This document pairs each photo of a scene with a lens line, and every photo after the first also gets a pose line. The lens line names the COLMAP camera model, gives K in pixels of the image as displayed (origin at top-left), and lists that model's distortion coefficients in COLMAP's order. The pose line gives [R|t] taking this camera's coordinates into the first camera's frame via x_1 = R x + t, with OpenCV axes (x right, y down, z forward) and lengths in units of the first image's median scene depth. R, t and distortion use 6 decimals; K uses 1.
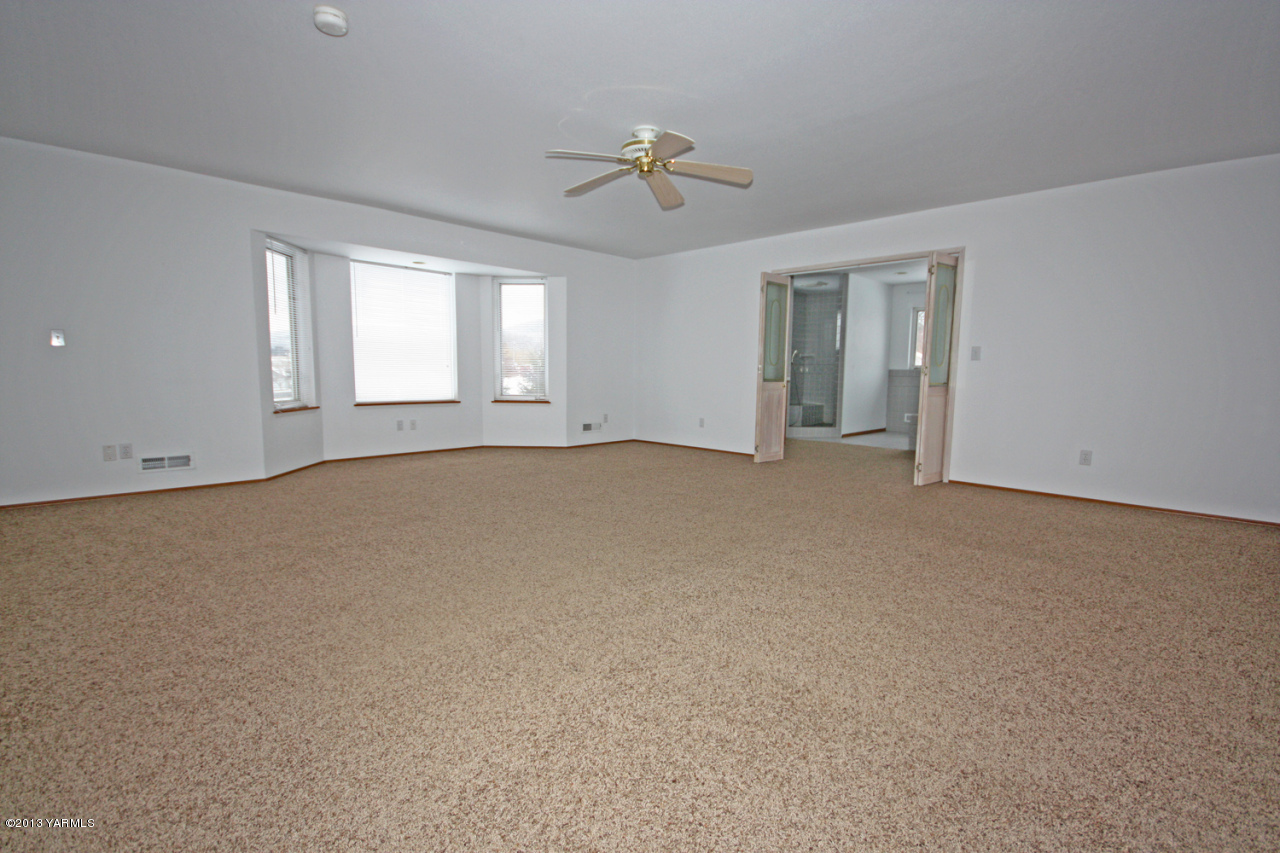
lens RADIAL K [[588.0, 0, 639.3], [0, 588.0, 432.4], [0, 0, 1]] dist [-0.001128, 0.000014]
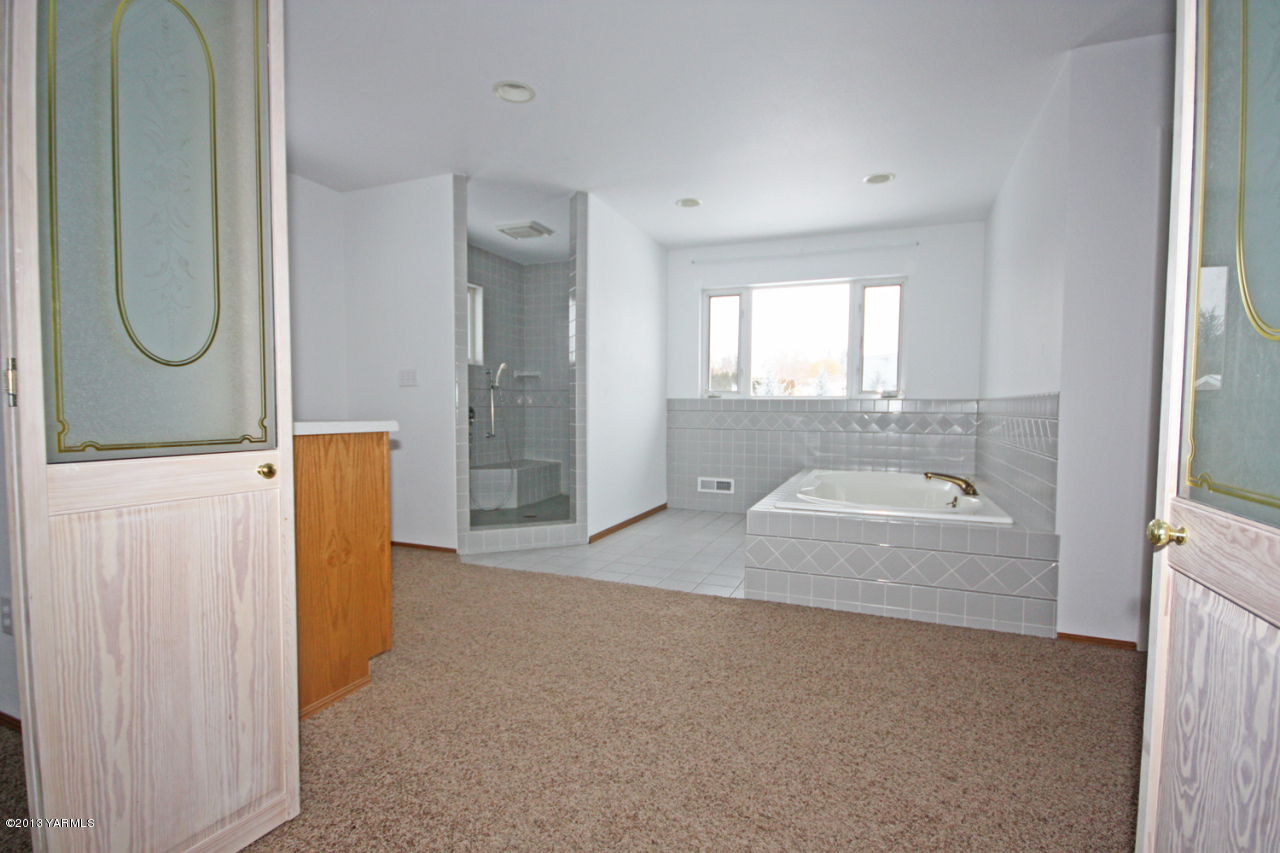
lens RADIAL K [[588.0, 0, 641.4], [0, 588.0, 427.6], [0, 0, 1]] dist [-0.001128, 0.000014]
pose [[0.924817, -0.023328, 0.379697, 0.188709], [0.047973, 0.997301, -0.055575, -0.049559], [-0.377376, 0.069612, 0.923440, 0.495279]]
